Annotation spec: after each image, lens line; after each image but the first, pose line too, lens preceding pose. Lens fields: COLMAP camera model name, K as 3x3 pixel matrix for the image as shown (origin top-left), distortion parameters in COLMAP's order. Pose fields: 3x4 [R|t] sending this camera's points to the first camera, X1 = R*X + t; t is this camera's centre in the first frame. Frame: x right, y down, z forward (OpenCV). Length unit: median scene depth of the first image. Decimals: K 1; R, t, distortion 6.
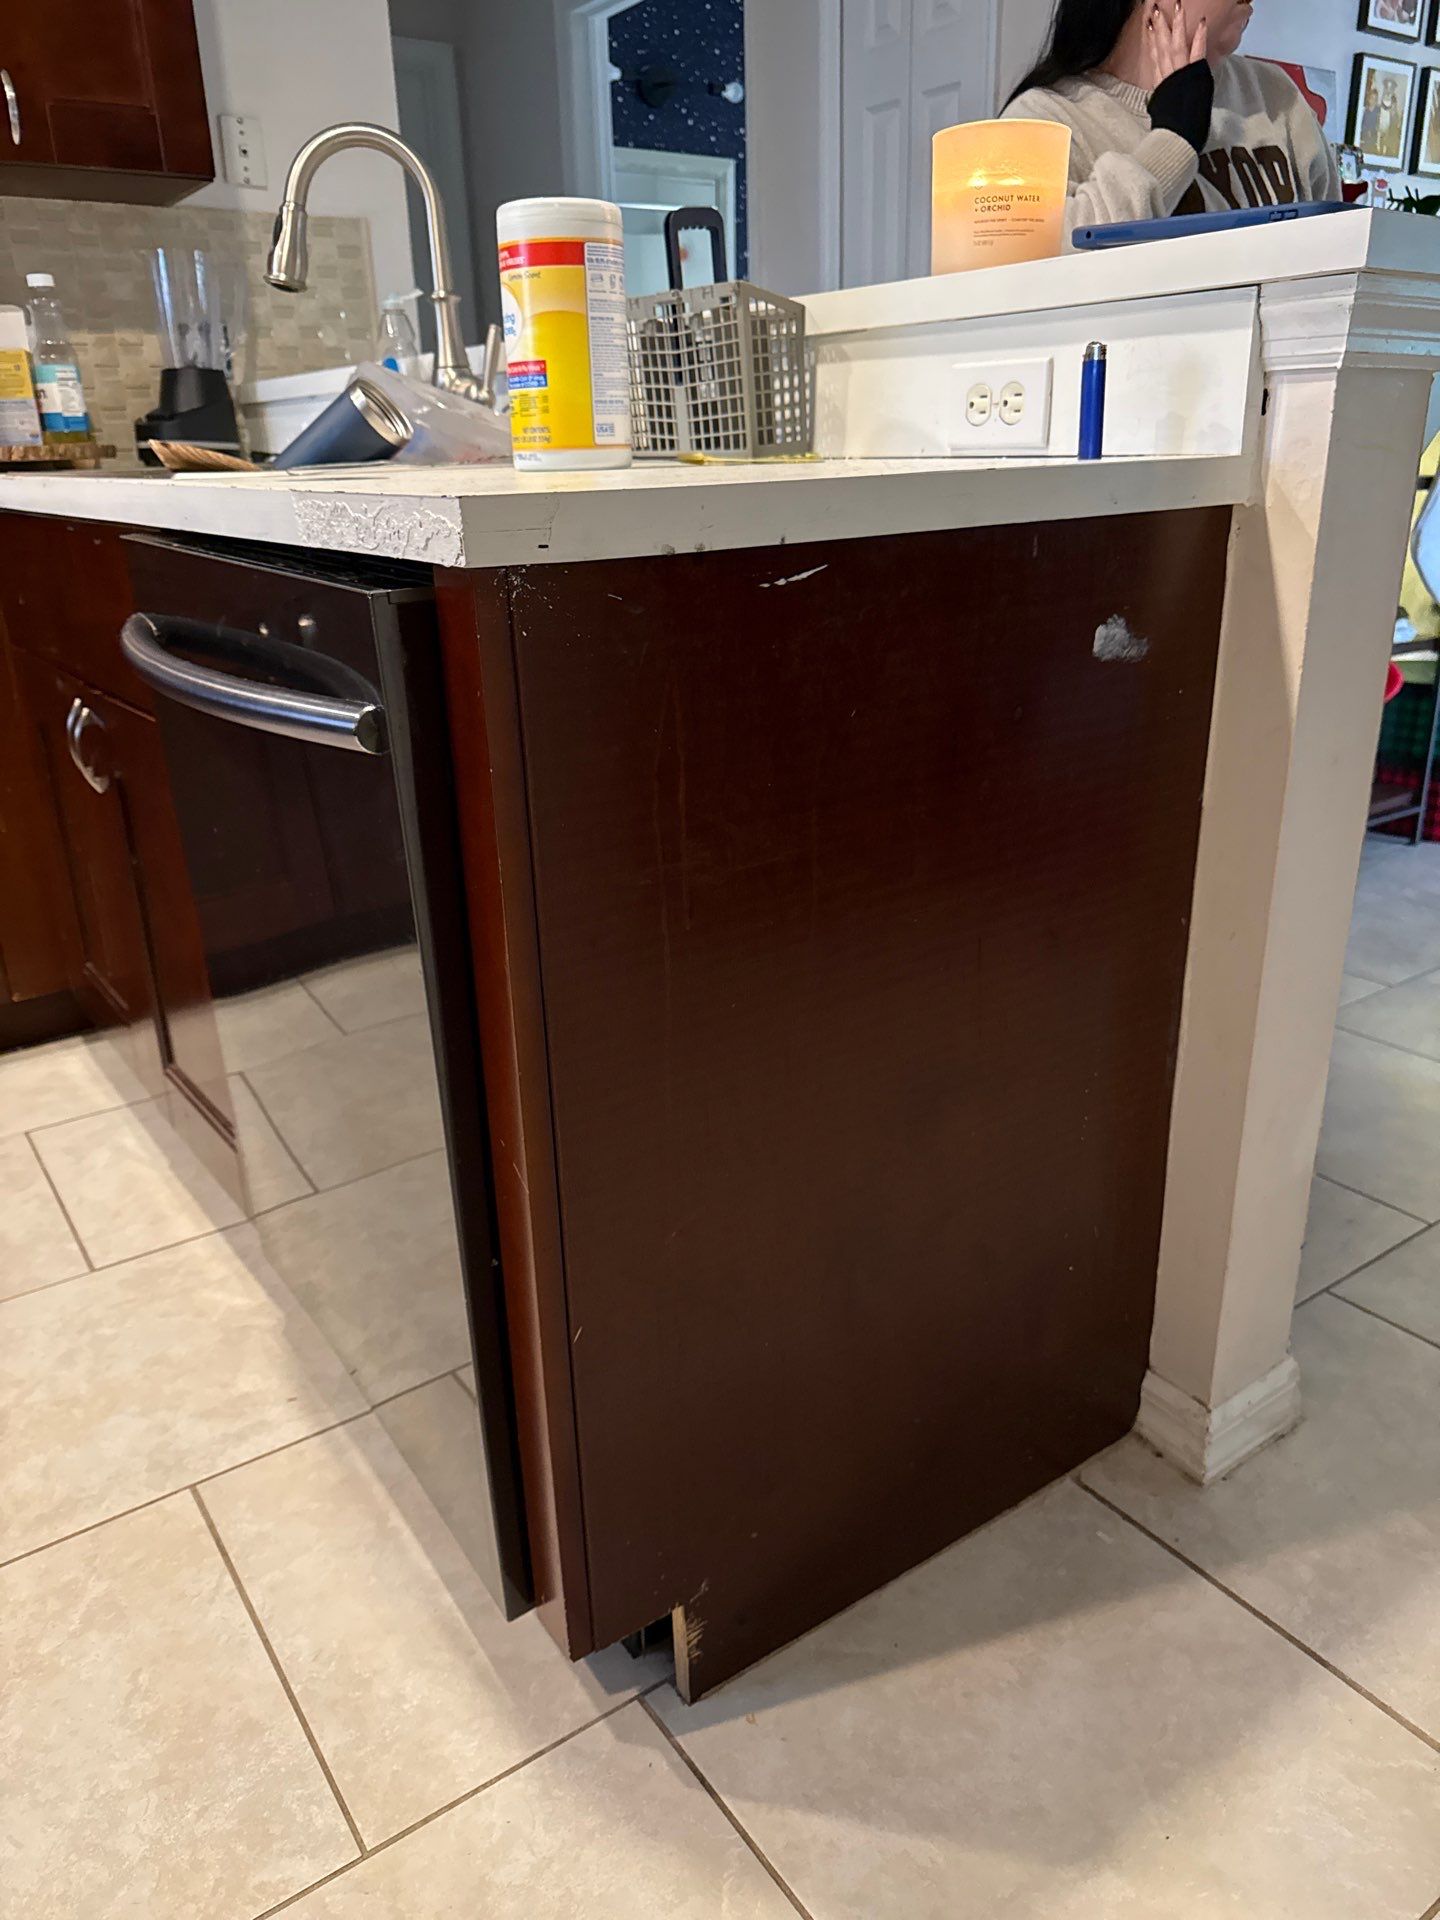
lens RADIAL K [[1373.1, 0, 719.8], [0, 1373.1, 963.7], [0, 0, 1]] dist [-0.006953, -0.003580]
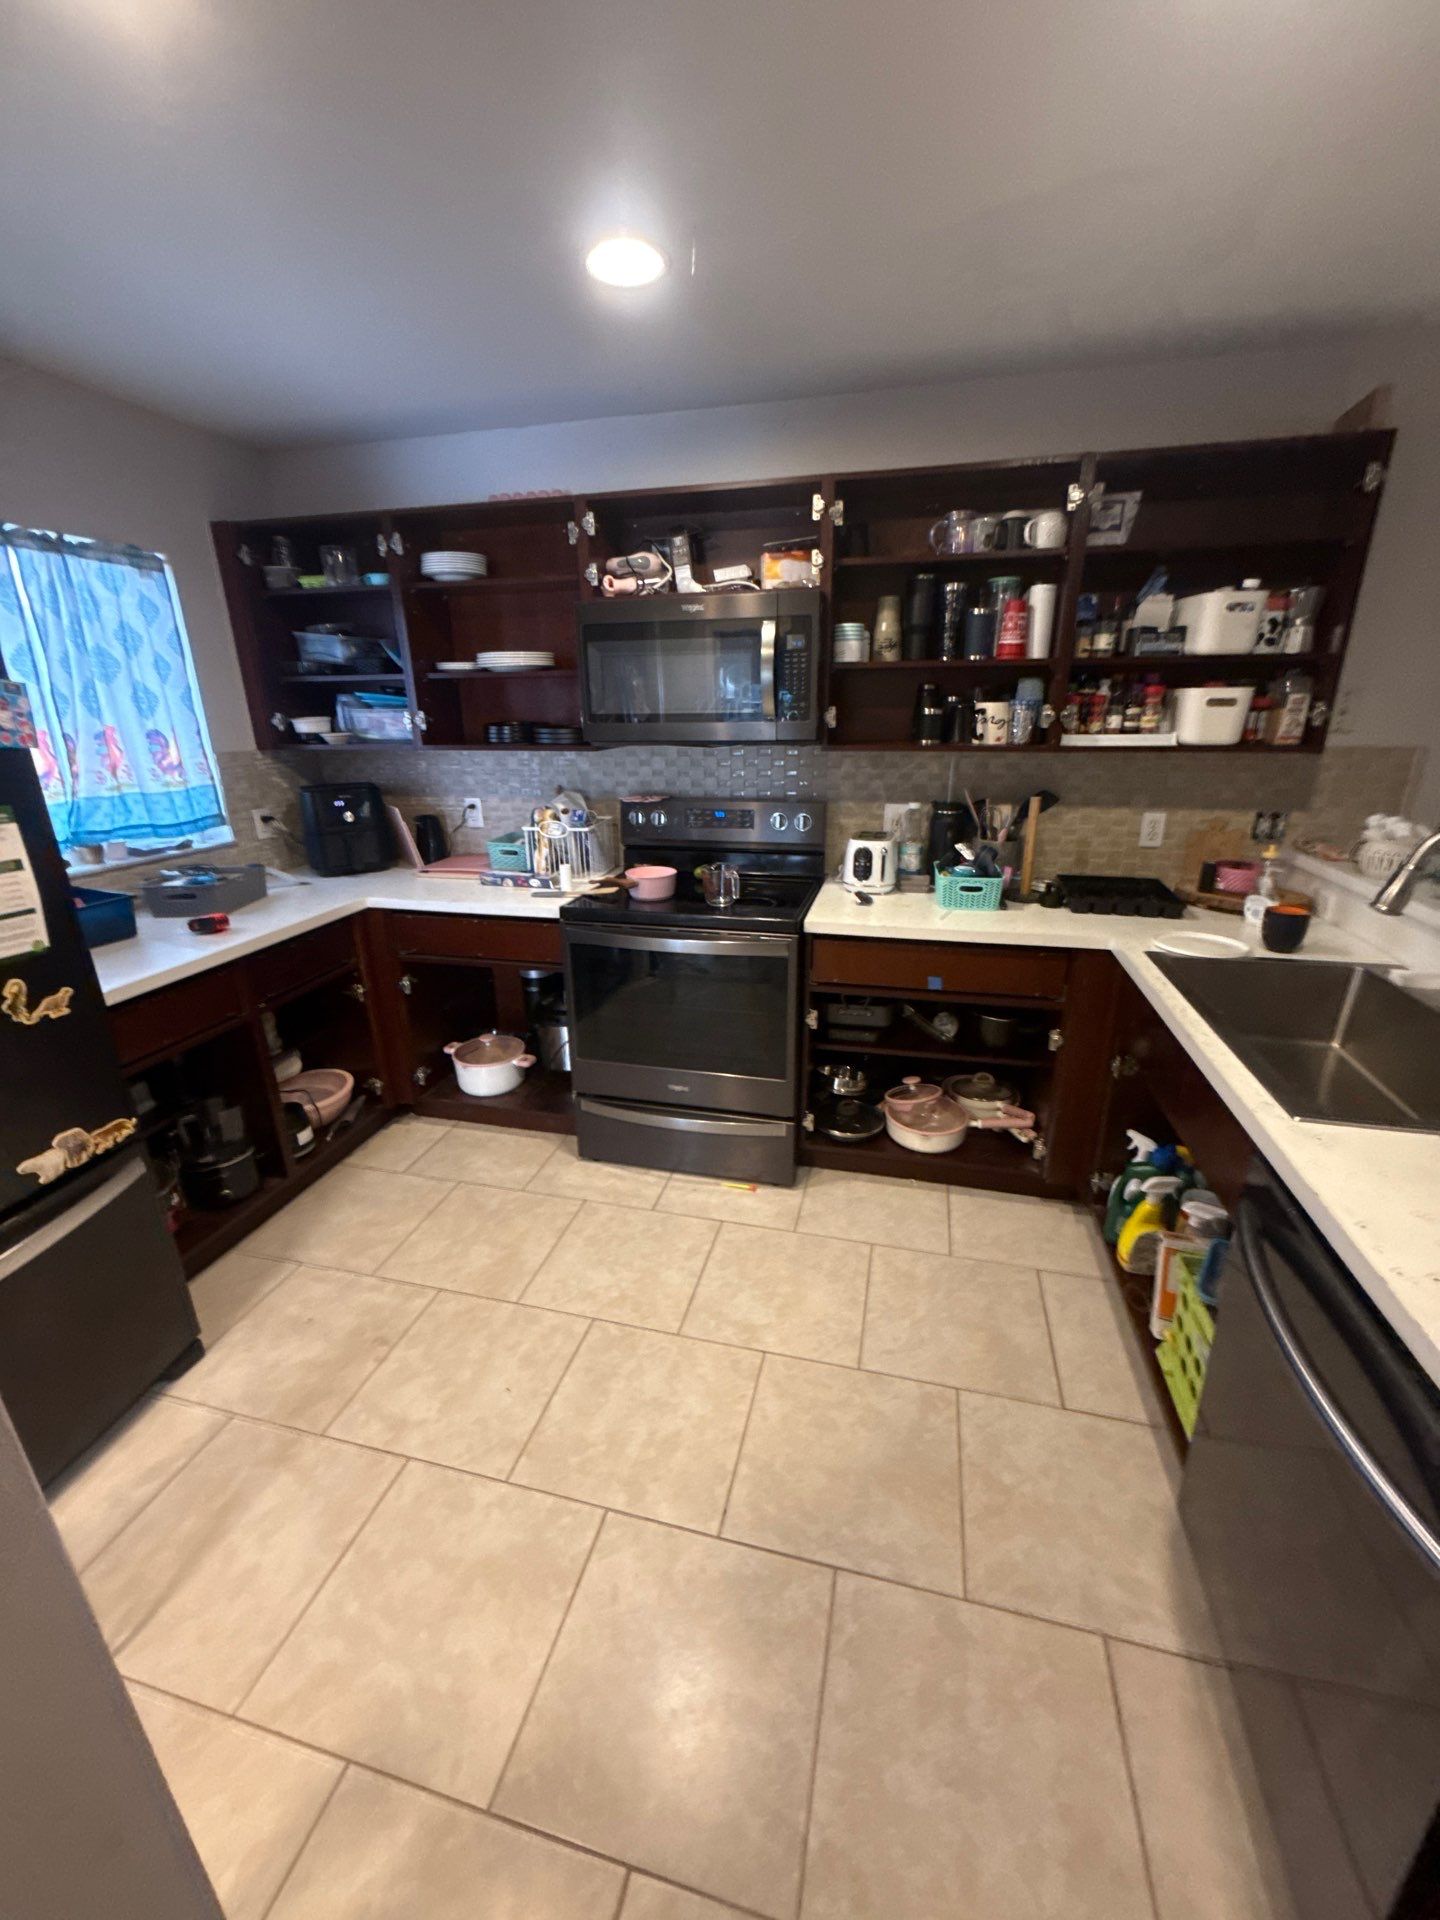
lens RADIAL K [[761.7, 0, 721.9], [0, 761.7, 960.4], [0, 0, 1]] dist [0.000770, -0.000104]
pose [[0.653625, 0.260727, -0.710489, -0.214689], [-0.273653, 0.956687, 0.099323, -0.383540], [0.705612, 0.129507, 0.696663, -0.141596]]
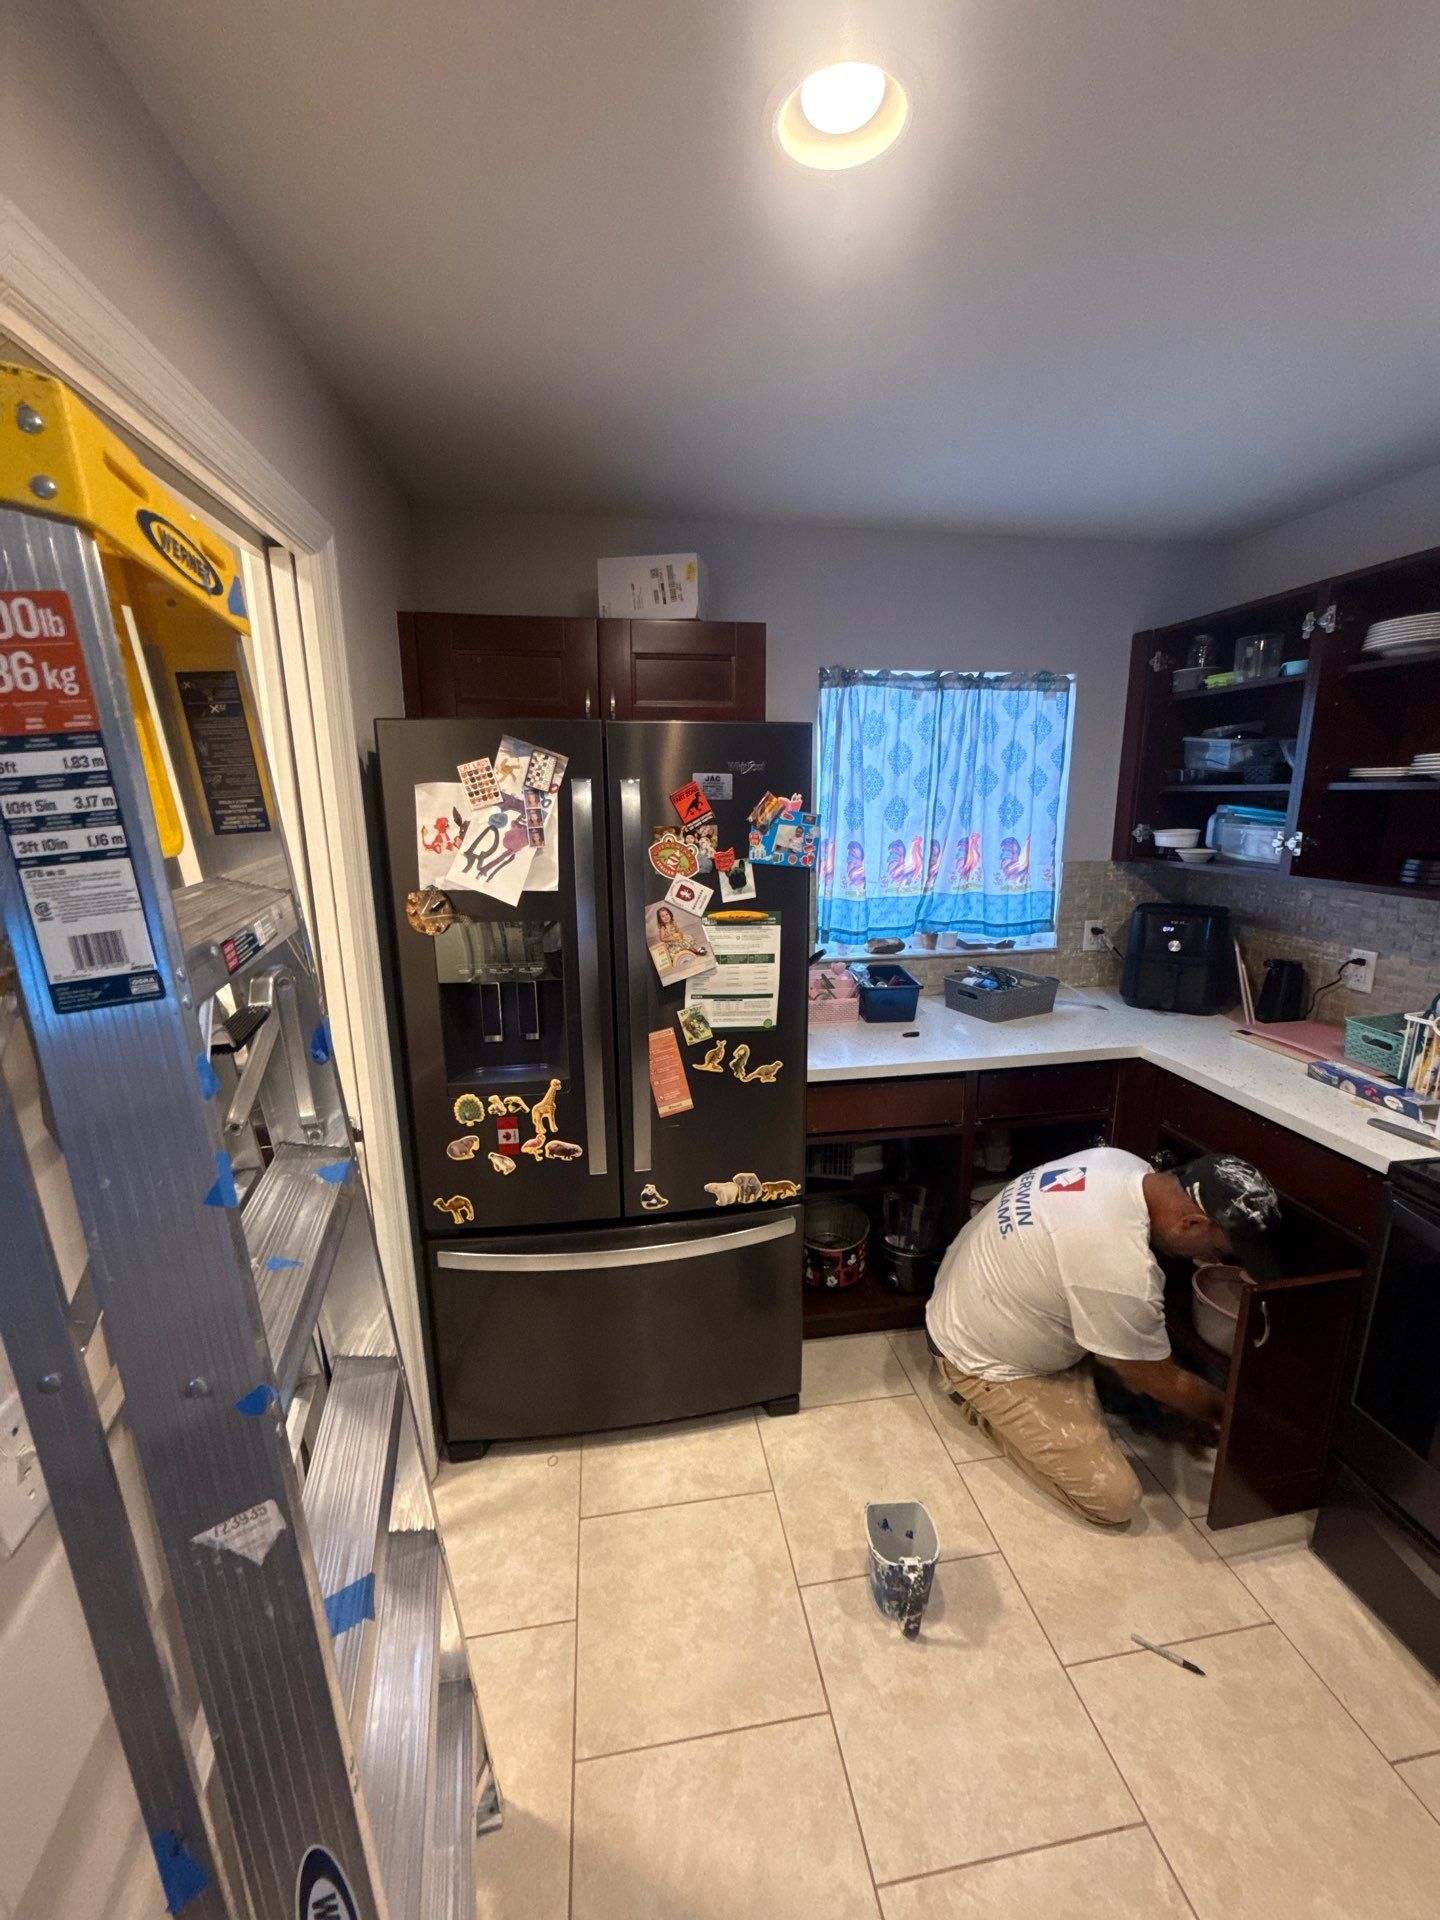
lens RADIAL K [[758.5, 0, 722.5], [0, 758.5, 963.0], [0, 0, 1]] dist [-0.001078, -0.000242]
pose [[-0.433920, 0.225269, -0.872335, -0.453098], [-0.299914, 0.876900, 0.375632, -0.576215], [0.849568, 0.424619, -0.312943, 0.198969]]
